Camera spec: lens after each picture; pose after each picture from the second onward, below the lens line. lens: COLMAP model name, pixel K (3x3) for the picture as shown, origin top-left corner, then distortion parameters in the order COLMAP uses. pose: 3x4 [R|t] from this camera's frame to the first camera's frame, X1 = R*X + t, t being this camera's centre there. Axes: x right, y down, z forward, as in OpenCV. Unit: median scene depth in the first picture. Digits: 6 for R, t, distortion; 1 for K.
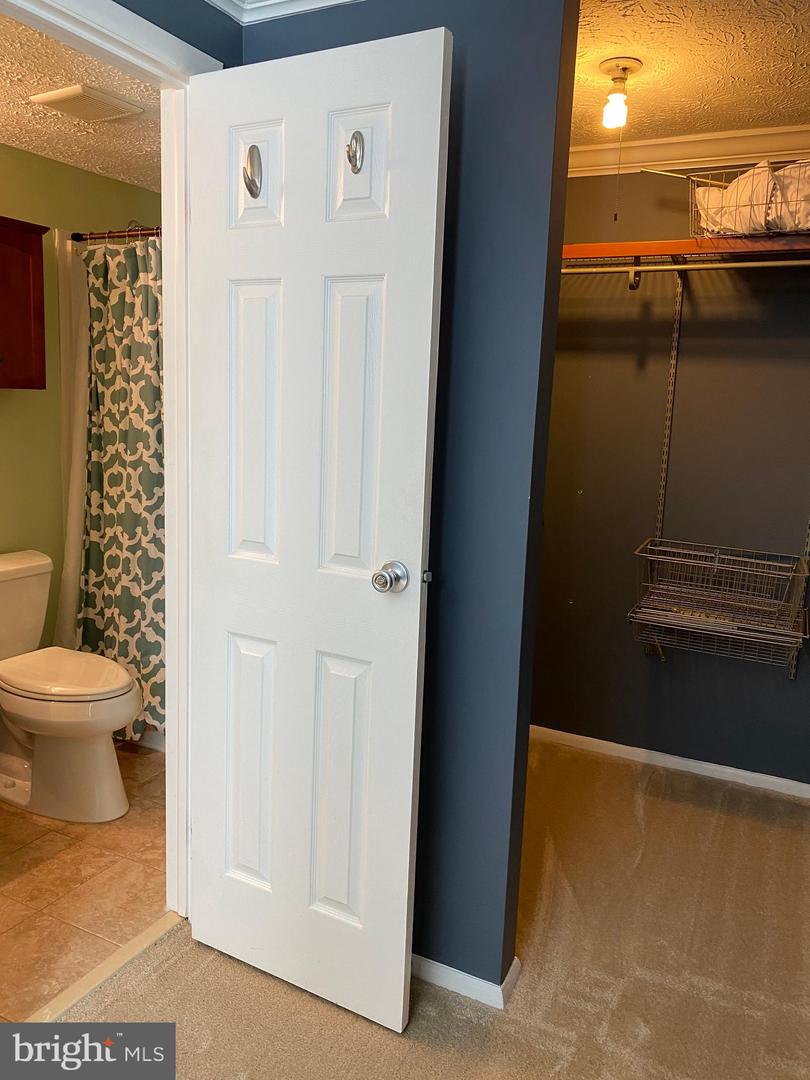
lens RADIAL K [[817.6, 0, 396.4], [0, 817.6, 535.9], [0, 0, 1]] dist [0.017868, -0.034998]
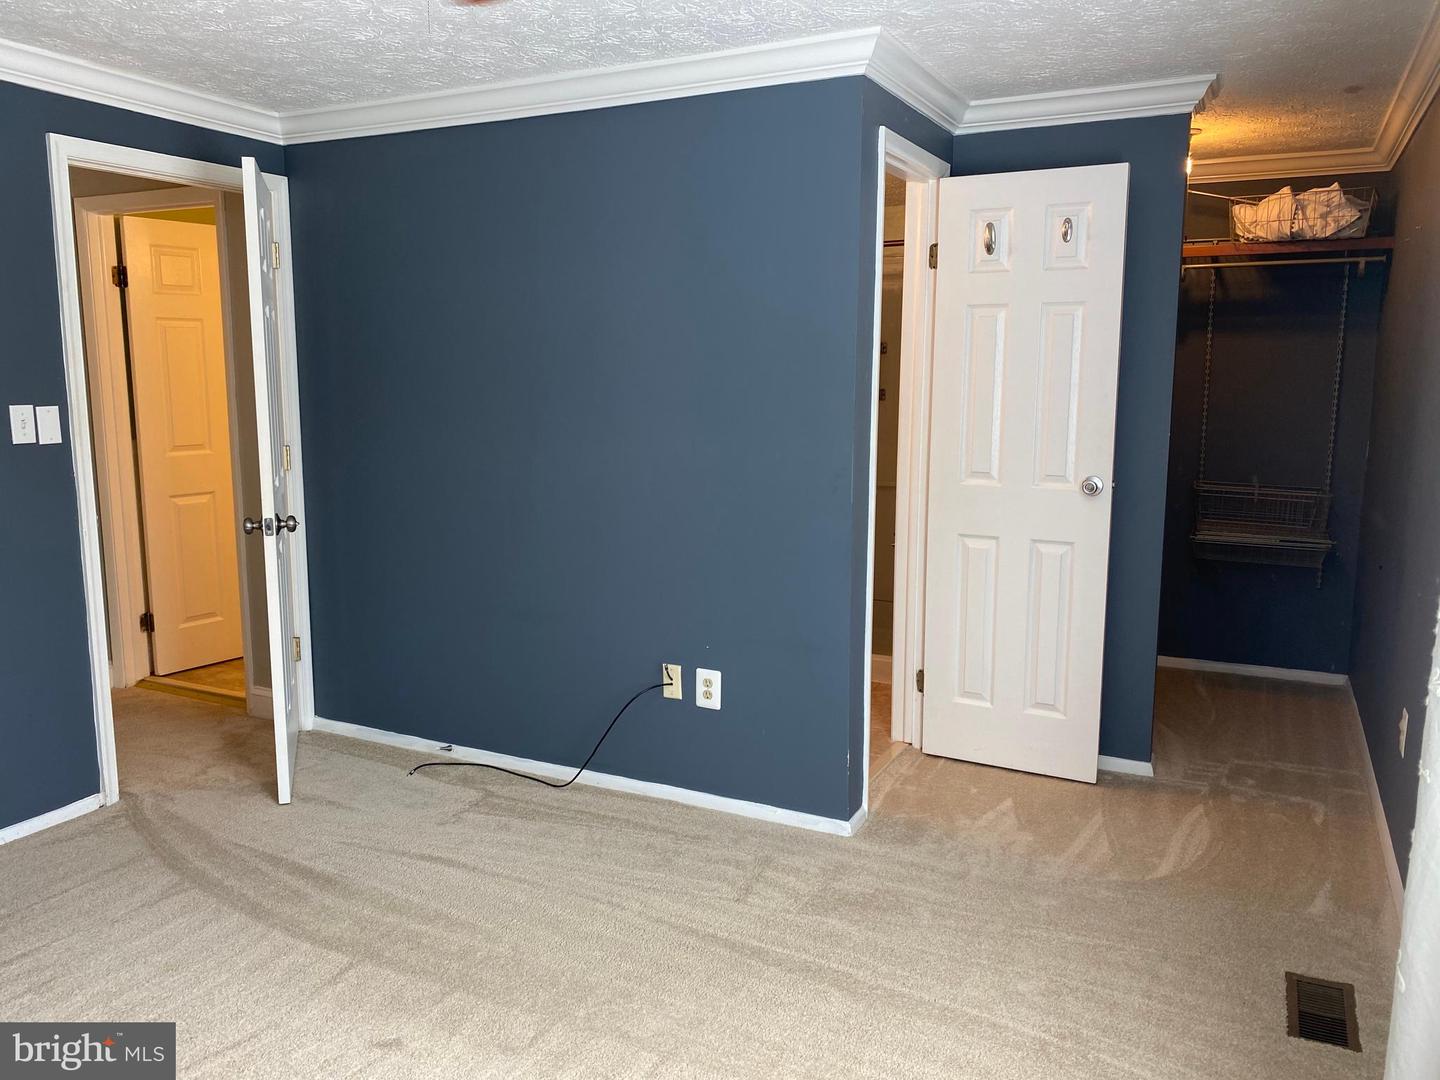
lens RADIAL K [[1090.1, 0, 713.9], [0, 1090.1, 536.2], [0, 0, 1]] dist [0.017868, -0.034998]
pose [[0.999330, -0.036153, -0.005759, -0.502573], [0.036074, 0.999261, -0.013289, 0.102257], [0.006235, 0.013073, 0.999895, -0.789974]]
